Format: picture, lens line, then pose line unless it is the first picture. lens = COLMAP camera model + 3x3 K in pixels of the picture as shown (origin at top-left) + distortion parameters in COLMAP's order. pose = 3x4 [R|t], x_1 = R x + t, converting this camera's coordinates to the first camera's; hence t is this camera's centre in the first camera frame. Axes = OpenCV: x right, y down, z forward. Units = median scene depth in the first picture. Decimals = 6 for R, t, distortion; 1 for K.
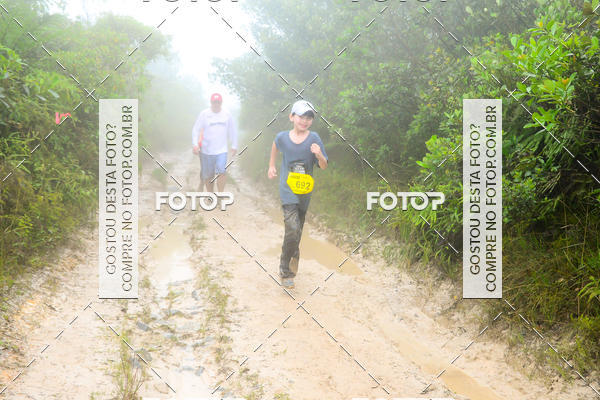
lens RADIAL K [[745.4, 0, 323.7], [0, 745.4, 228.8], [0, 0, 1]] dist [0.057446, 0.000000]
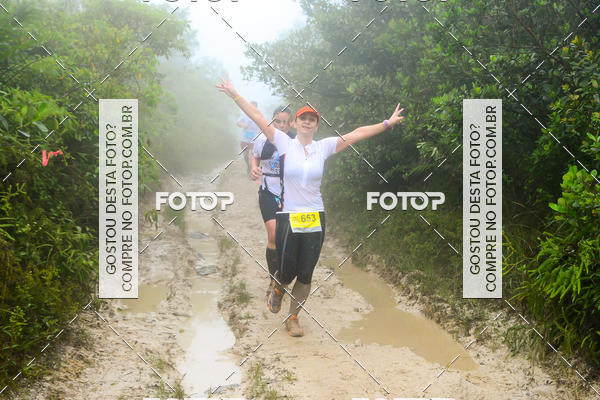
lens RADIAL K [[1182.9, 0, 321.9], [0, 1182.9, 205.6], [0, 0, 1]] dist [0.202028, 0.000000]
pose [[0.997289, -0.032182, -0.066169, -0.016137], [0.030409, 0.999155, -0.027633, -0.072006], [0.067003, 0.025546, 0.997426, -0.149381]]
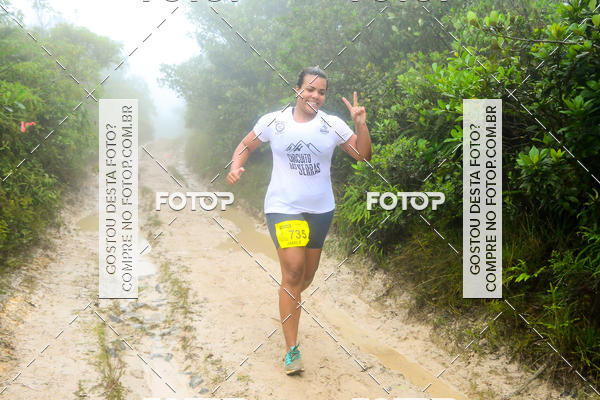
lens RADIAL K [[714.2, 0, 316.5], [0, 714.2, 221.8], [0, 0, 1]] dist [0.030117, 0.000000]
pose [[0.996188, -0.015066, 0.085925, -0.026132], [0.013211, 0.999668, 0.022117, -0.031923], [-0.086230, -0.020898, 0.996056, -0.087881]]
